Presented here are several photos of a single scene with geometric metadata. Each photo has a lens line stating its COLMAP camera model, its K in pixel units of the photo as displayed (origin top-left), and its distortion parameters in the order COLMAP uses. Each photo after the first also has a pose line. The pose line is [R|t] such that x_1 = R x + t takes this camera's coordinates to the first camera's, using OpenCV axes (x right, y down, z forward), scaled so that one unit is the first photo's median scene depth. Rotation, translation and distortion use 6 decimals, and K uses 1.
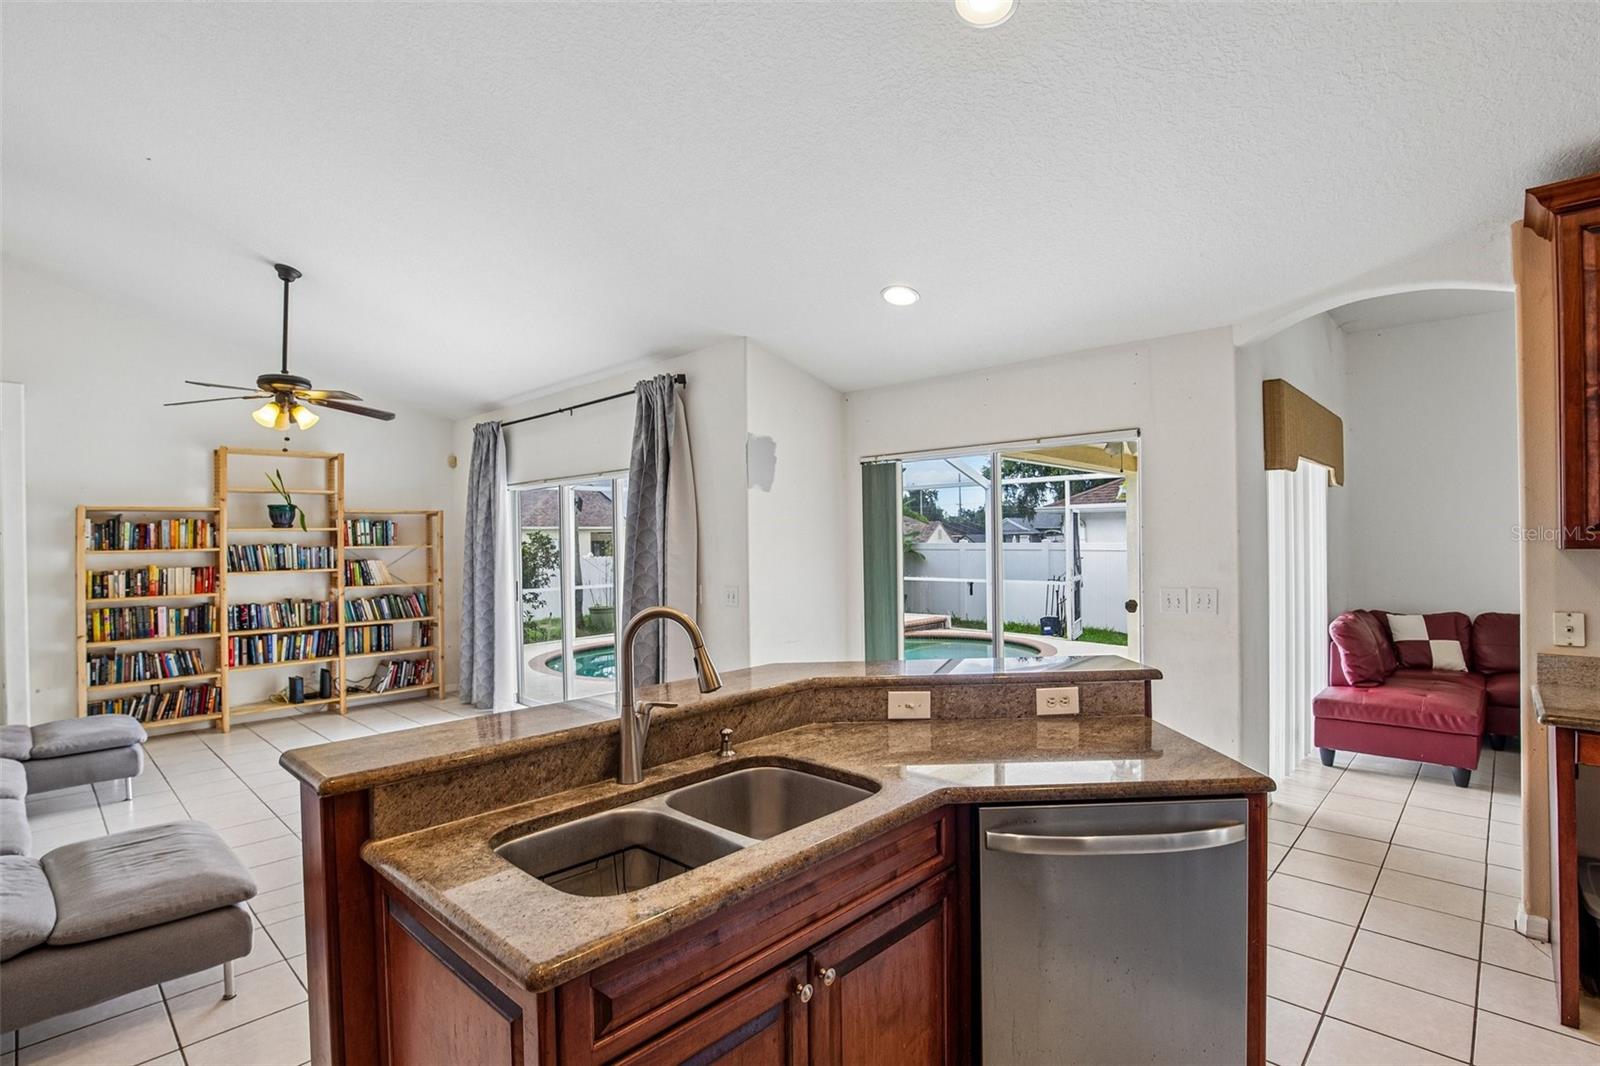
lens RADIAL K [[761.7, 0, 788.0], [0, 761.7, 536.3], [0, 0, 1]] dist [-0.038940, 0.008747]
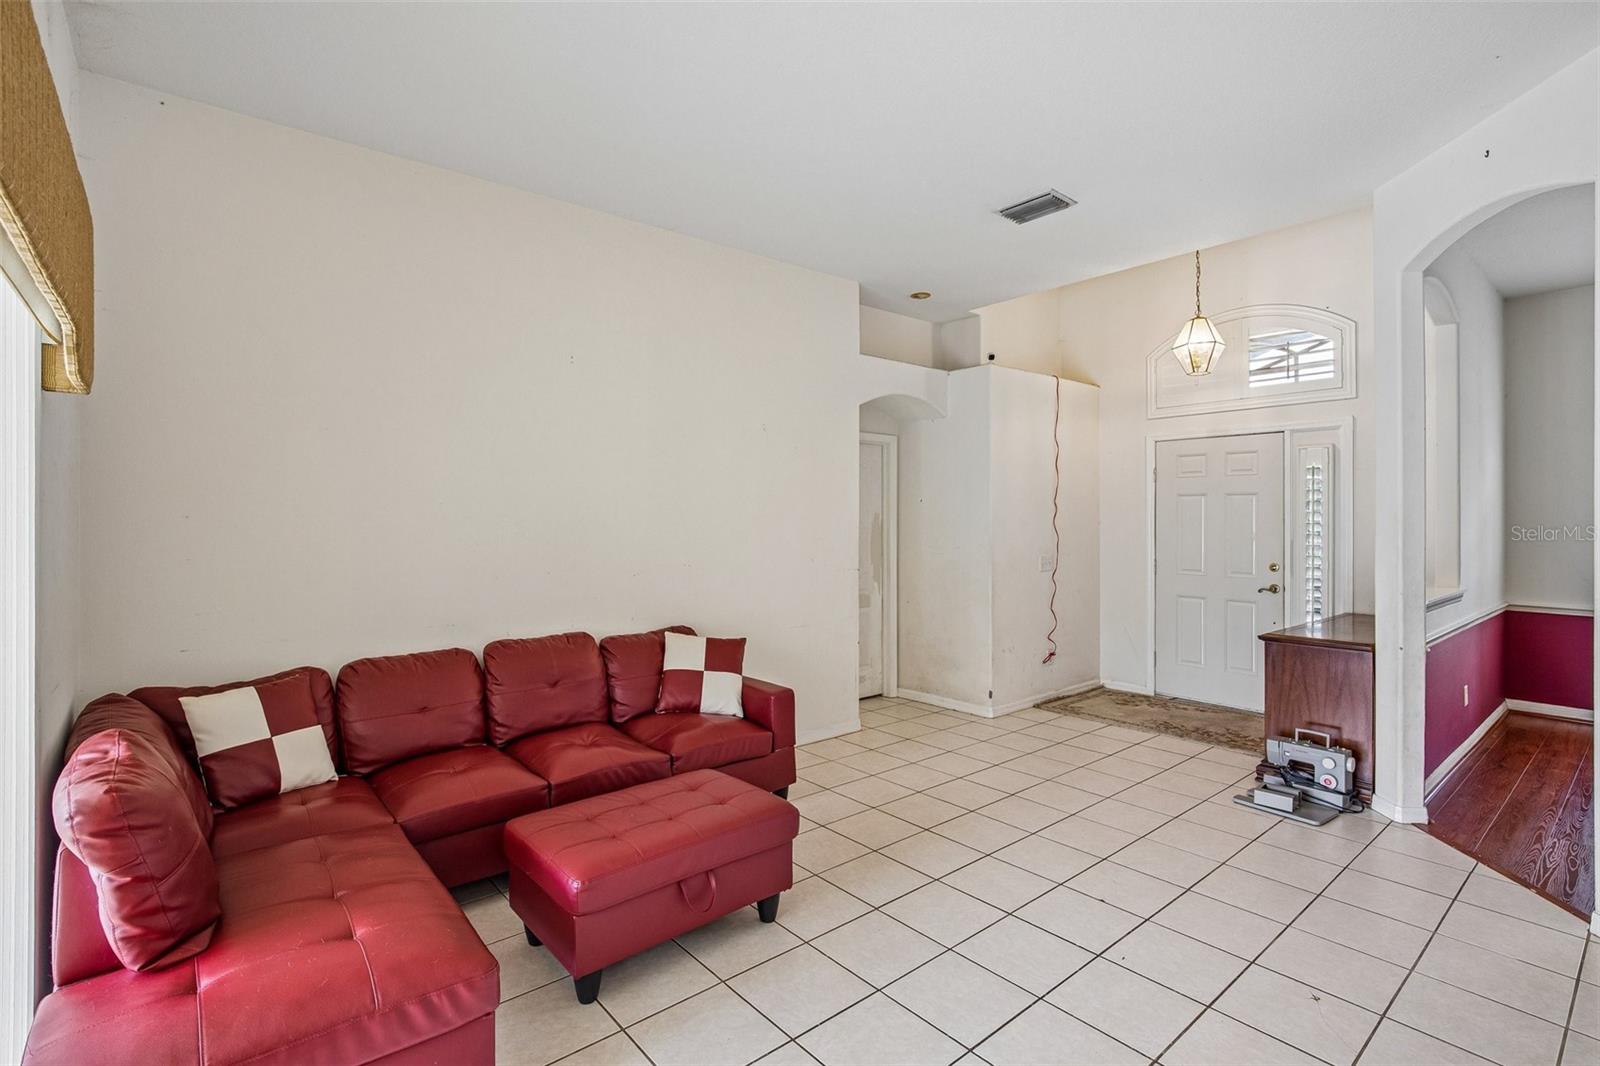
lens RADIAL K [[749.8, 0, 801.4], [0, 749.8, 516.4], [0, 0, 1]] dist [0.000876, 0.000675]
pose [[0.110605, 0.019546, 0.993672, 0.355877], [0.008221, 0.999754, -0.020581, 0.004785], [-0.993830, 0.010446, 0.110417, 0.524783]]
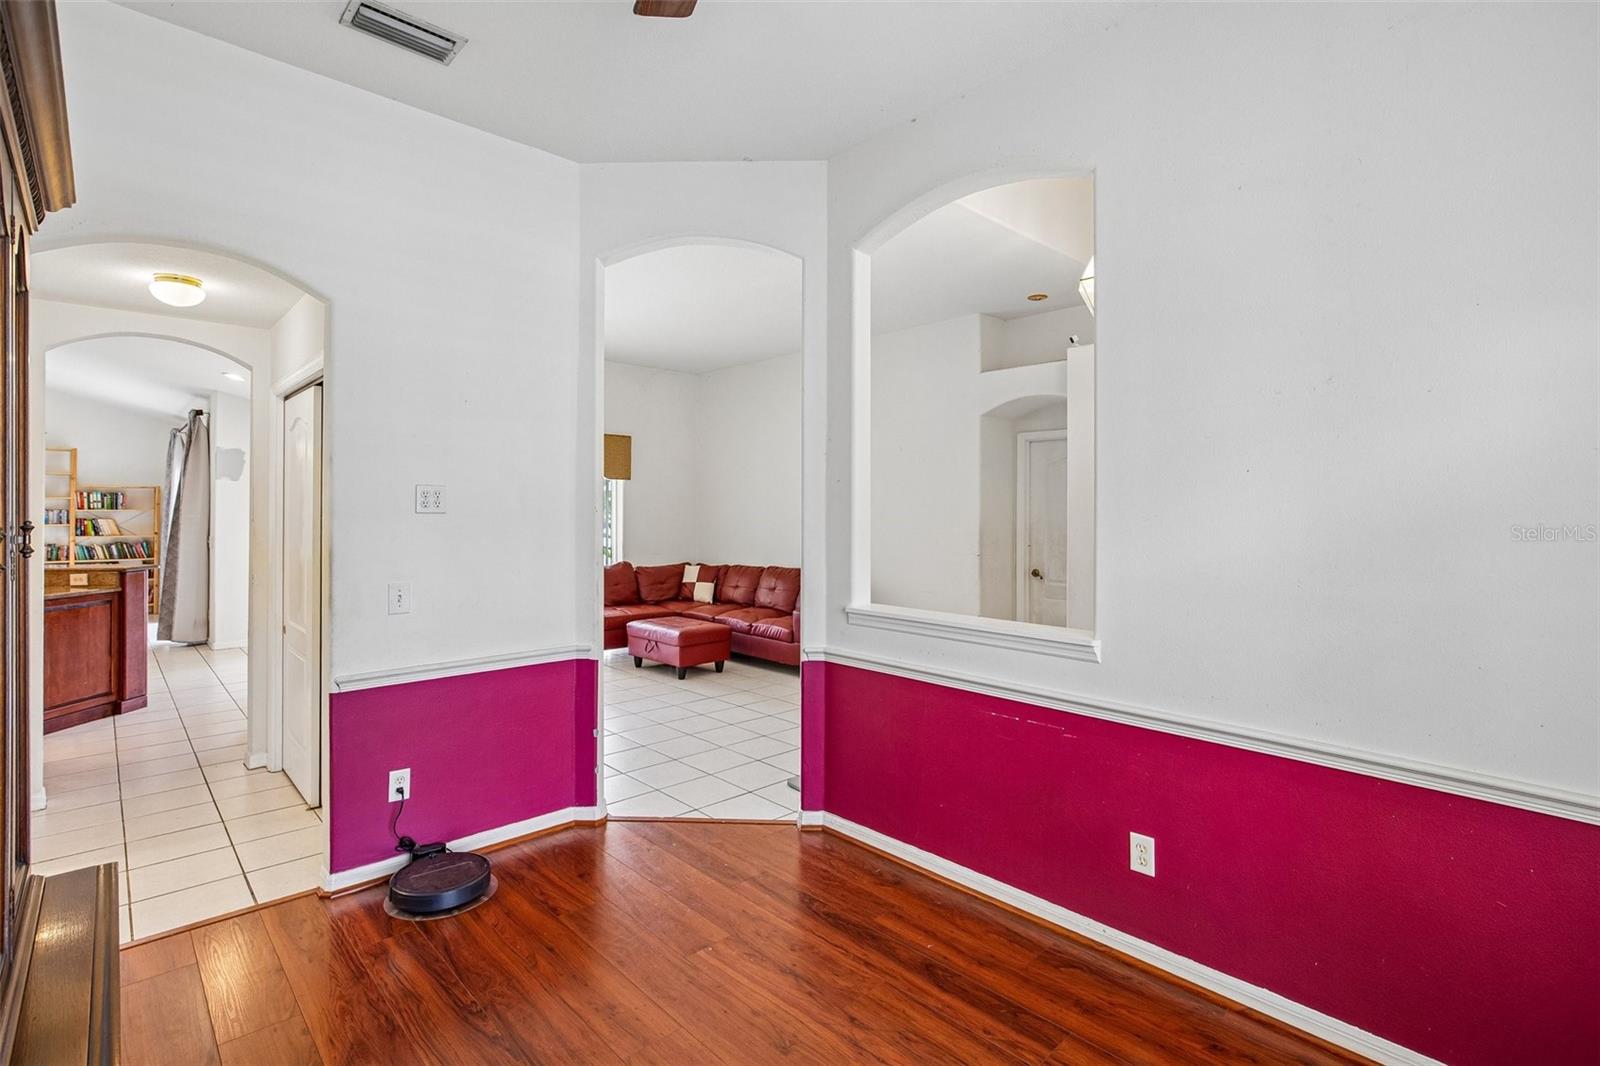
lens RADIAL K [[729.5, 0, 801.2], [0, 729.5, 505.2], [0, 0, 1]] dist [-0.000860, 0.000023]
pose [[0.998625, 0.015496, -0.050087, 1.022556], [-0.015712, 0.999869, -0.003930, -0.013690], [0.050019, 0.004712, 0.998737, -0.426471]]
